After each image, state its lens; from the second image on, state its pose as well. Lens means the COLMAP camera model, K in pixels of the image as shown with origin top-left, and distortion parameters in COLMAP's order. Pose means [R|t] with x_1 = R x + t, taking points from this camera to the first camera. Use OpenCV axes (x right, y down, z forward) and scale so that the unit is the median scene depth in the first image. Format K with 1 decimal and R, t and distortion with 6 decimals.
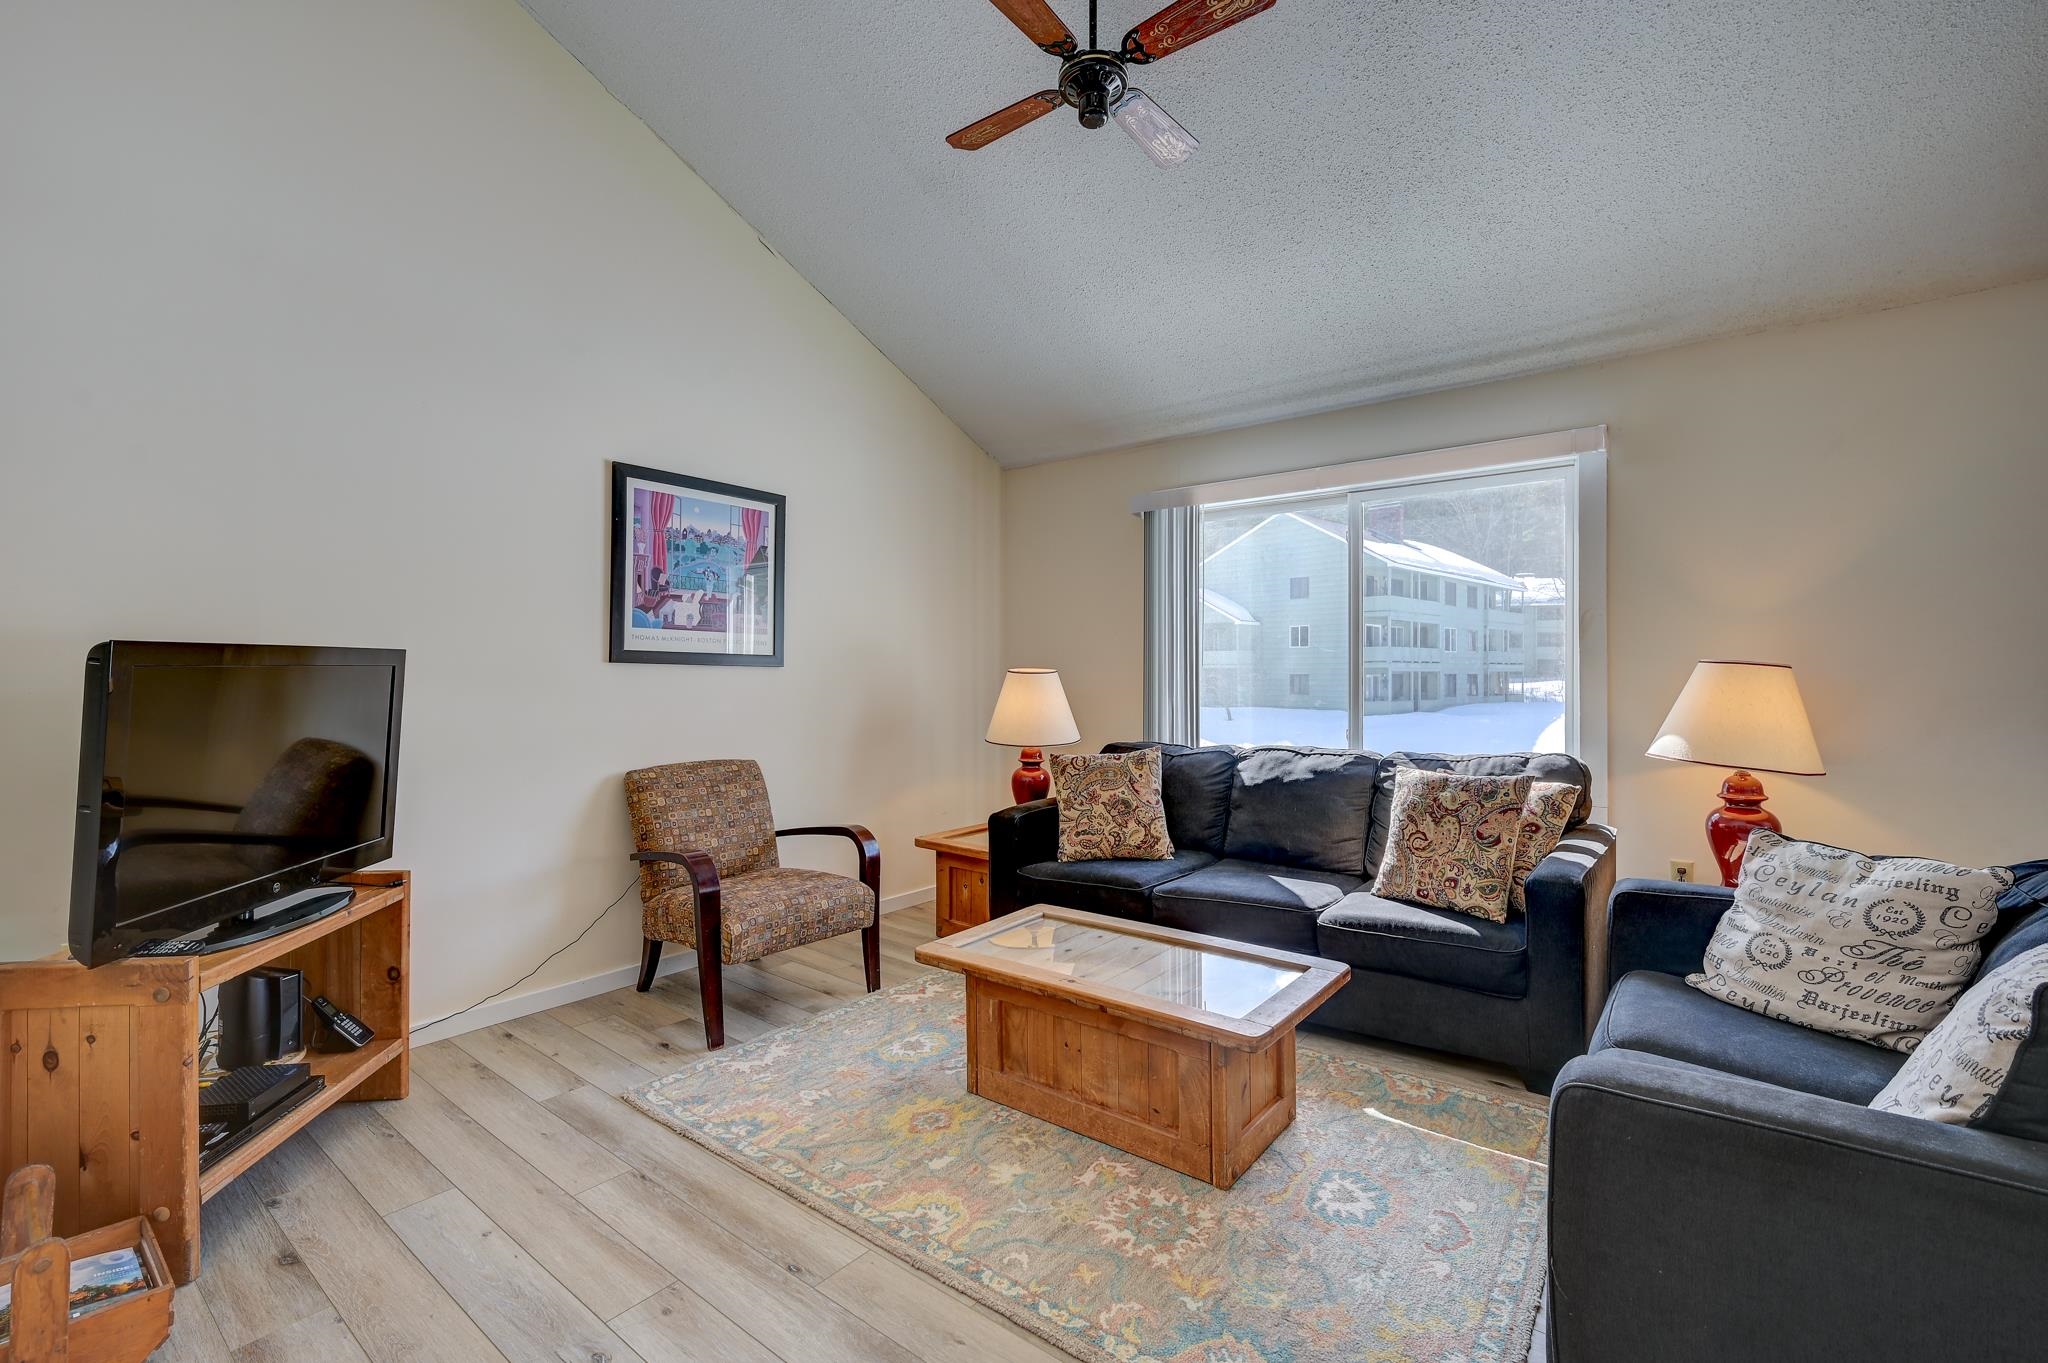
lens RADIAL K [[898.7, 0, 1032.2], [0, 898.7, 683.0], [0, 0, 1]] dist [-0.000899, 0.000544]
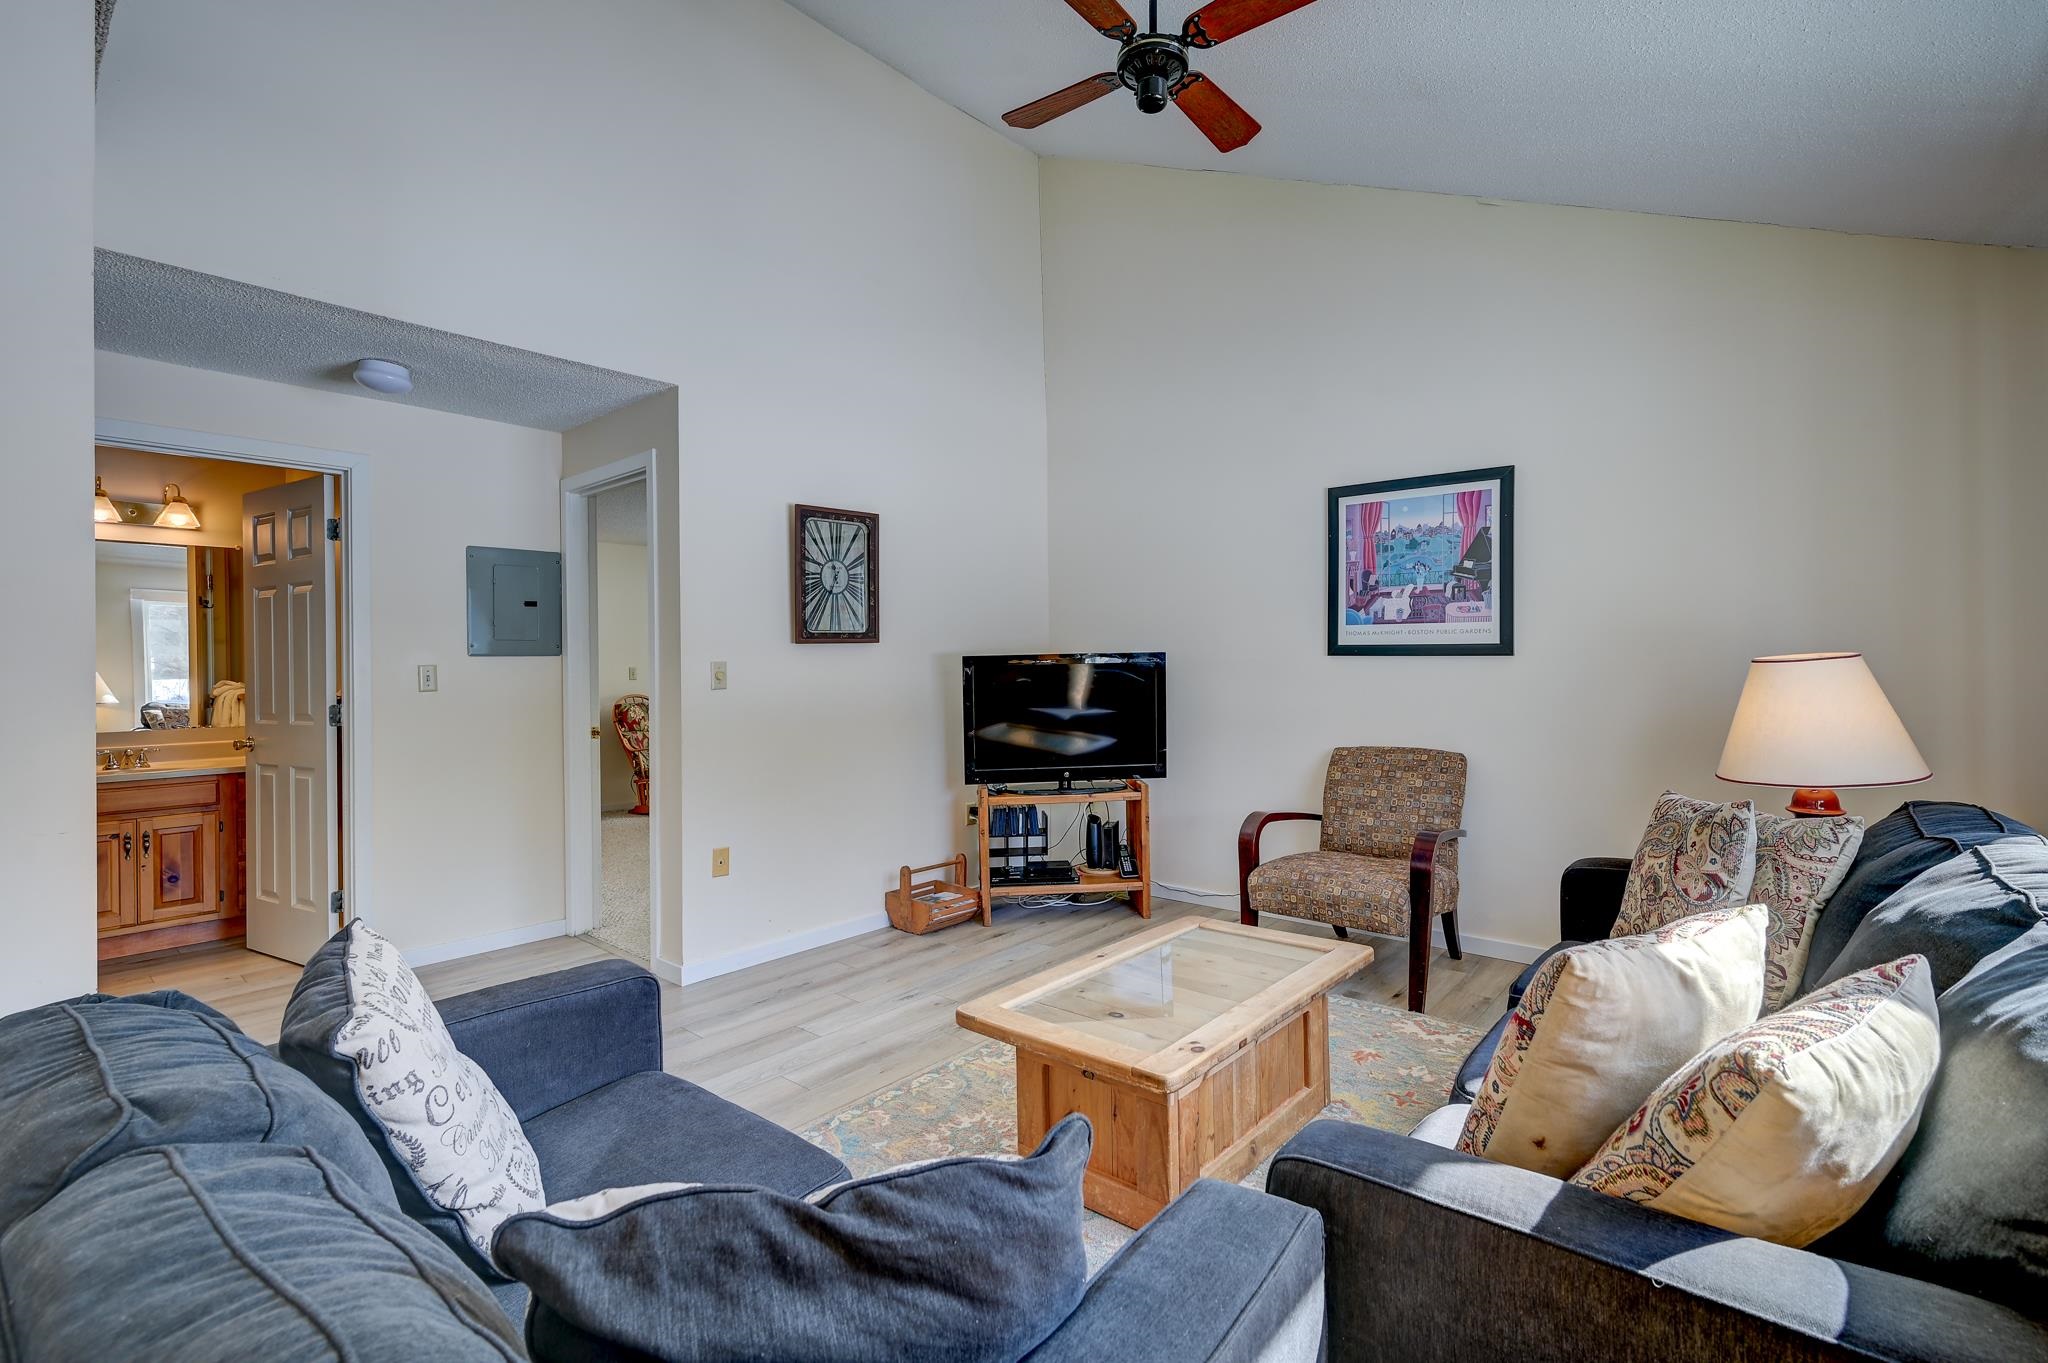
lens RADIAL K [[898.7, 0, 1022.3], [0, 898.7, 677.1], [0, 0, 1]] dist [-0.000899, 0.000544]
pose [[-0.045829, 0.021409, -0.998720, 0.714587], [0.005250, 0.999762, 0.021190, -0.020427], [0.998936, -0.004272, -0.045930, 0.607439]]
